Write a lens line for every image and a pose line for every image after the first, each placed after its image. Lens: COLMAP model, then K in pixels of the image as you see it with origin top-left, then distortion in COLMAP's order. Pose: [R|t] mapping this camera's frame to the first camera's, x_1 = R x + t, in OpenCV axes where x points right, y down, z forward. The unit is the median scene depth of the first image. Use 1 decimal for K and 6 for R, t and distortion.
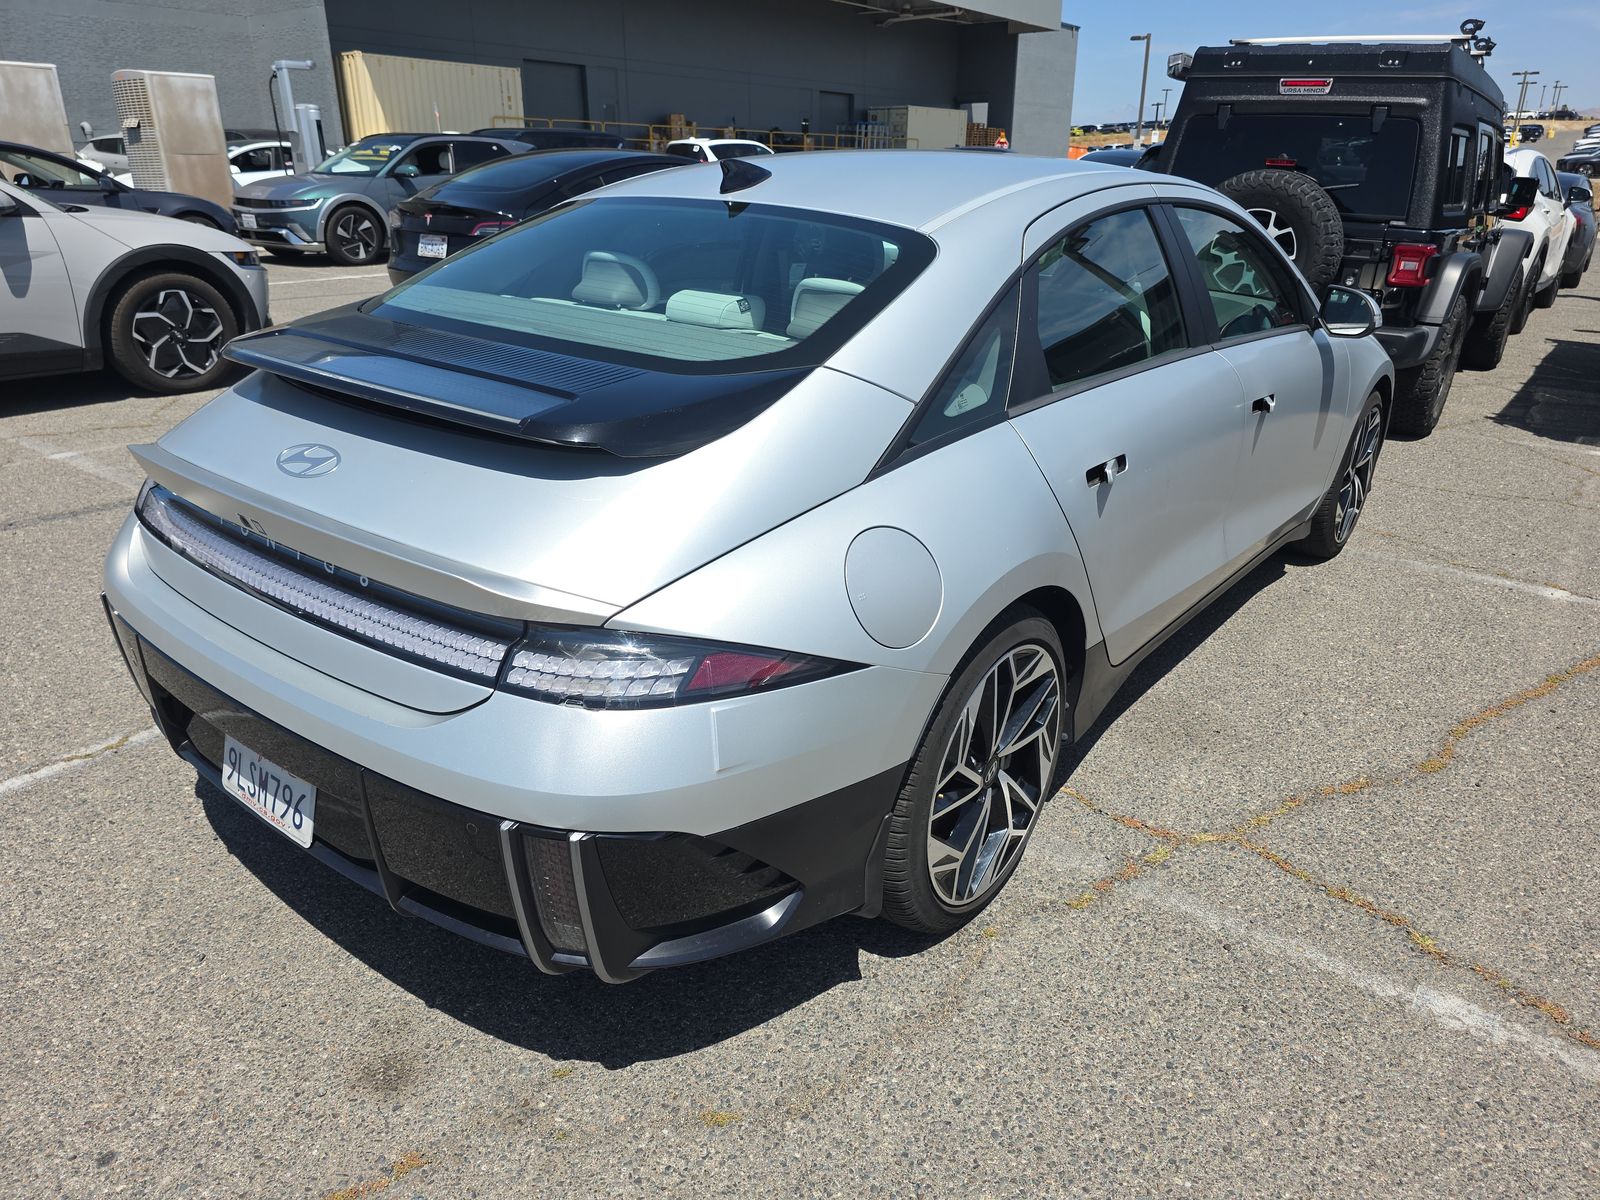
lens RADIAL K [[1076.1, 0, 800.0], [0, 1076.1, 600.0], [0, 0, 1]] dist [0.036954, -0.038719]
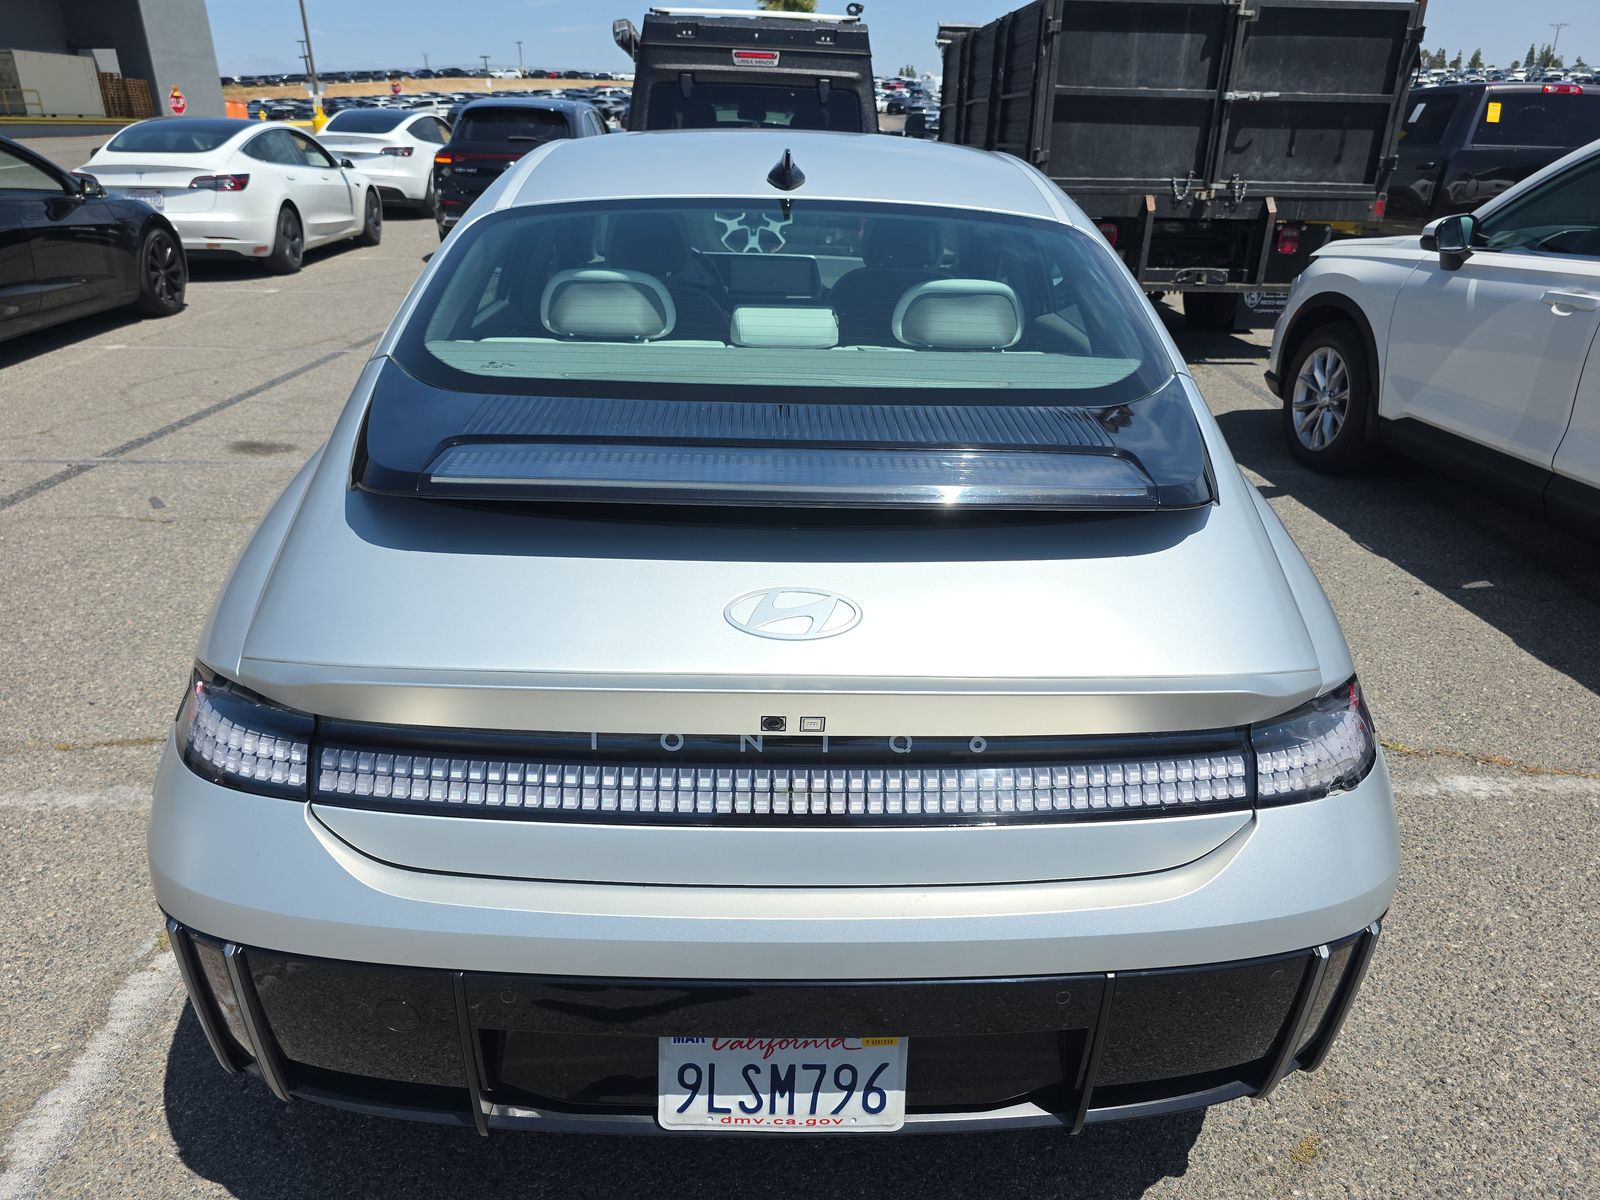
lens RADIAL K [[1076.1, 0, 800.0], [0, 1076.1, 600.0], [0, 0, 1]] dist [0.036954, -0.038719]
pose [[0.773129, -0.257562, 0.579598, -0.264227], [0.237733, 0.964891, 0.111665, -0.066370], [-0.588010, 0.051458, 0.807215, 0.137894]]
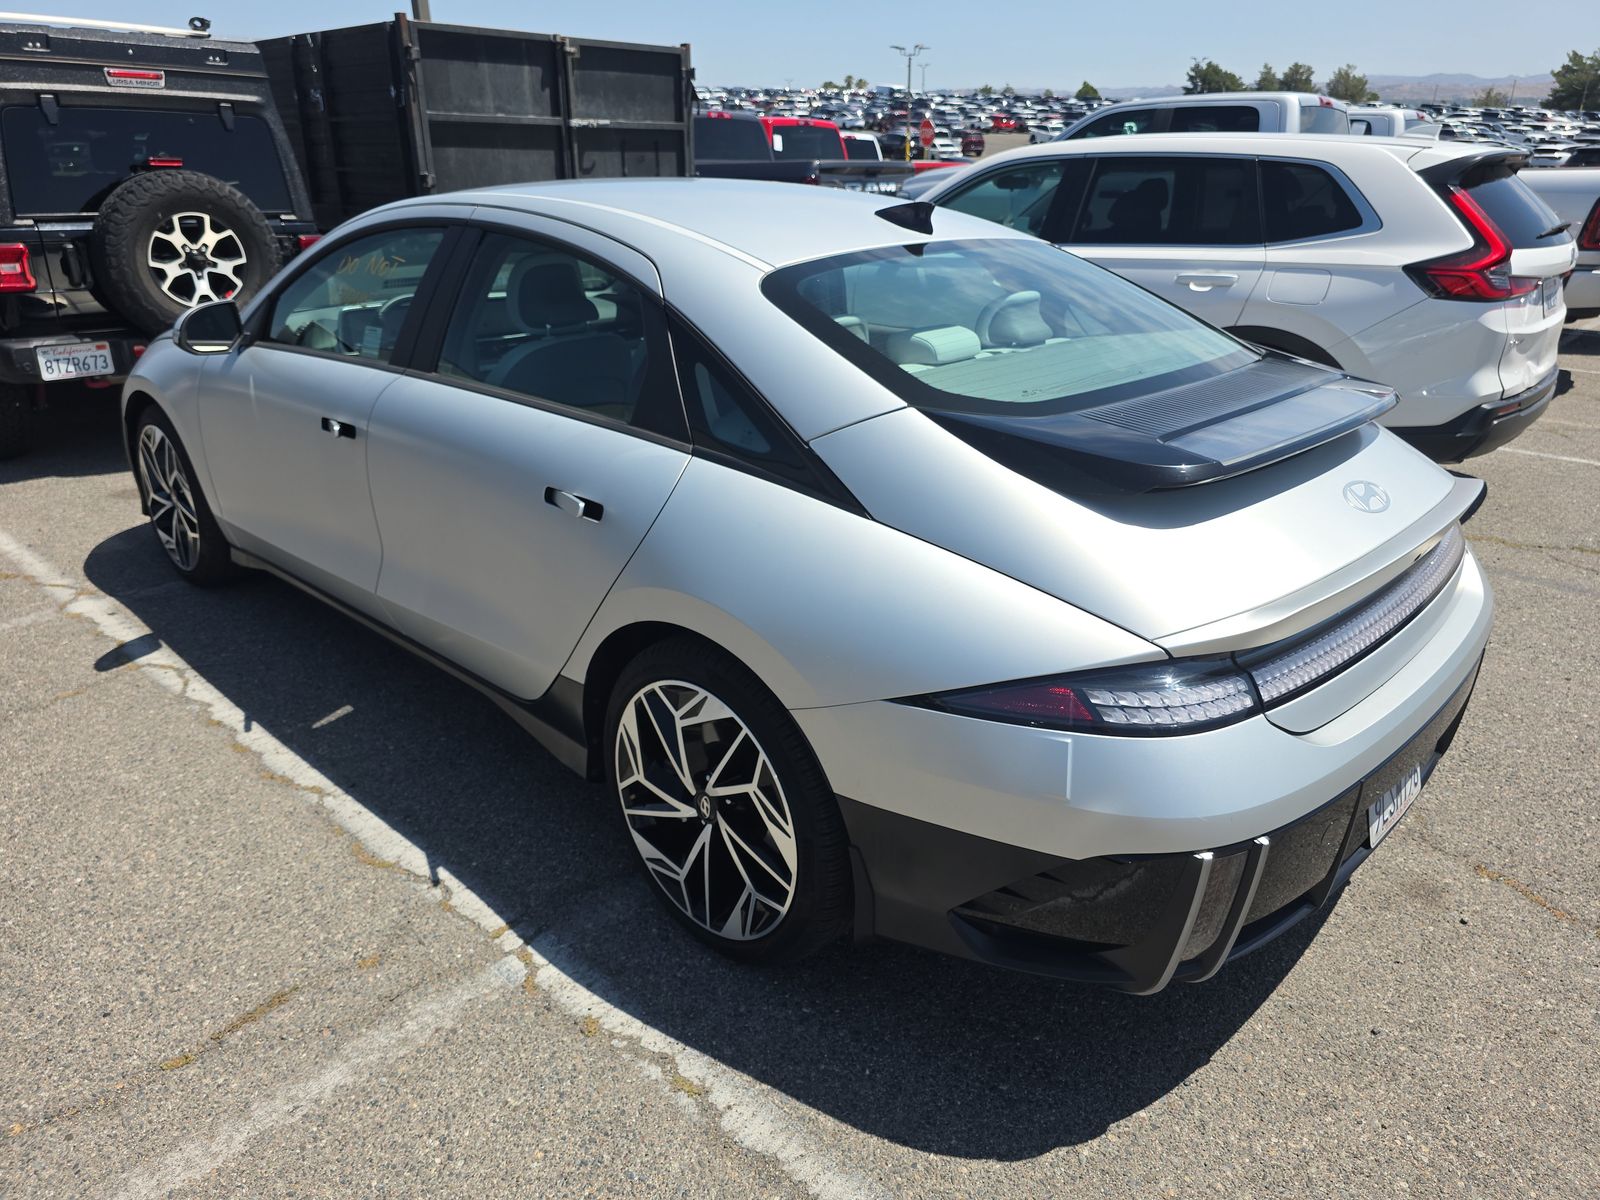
lens RADIAL K [[1076.1, 0, 800.0], [0, 1076.1, 600.0], [0, 0, 1]] dist [0.036954, -0.038719]
pose [[0.112426, -0.395476, 0.911570, -0.489685], [0.372653, 0.867209, 0.330270, -0.186305], [-0.921135, 0.302568, 0.244872, 0.396234]]
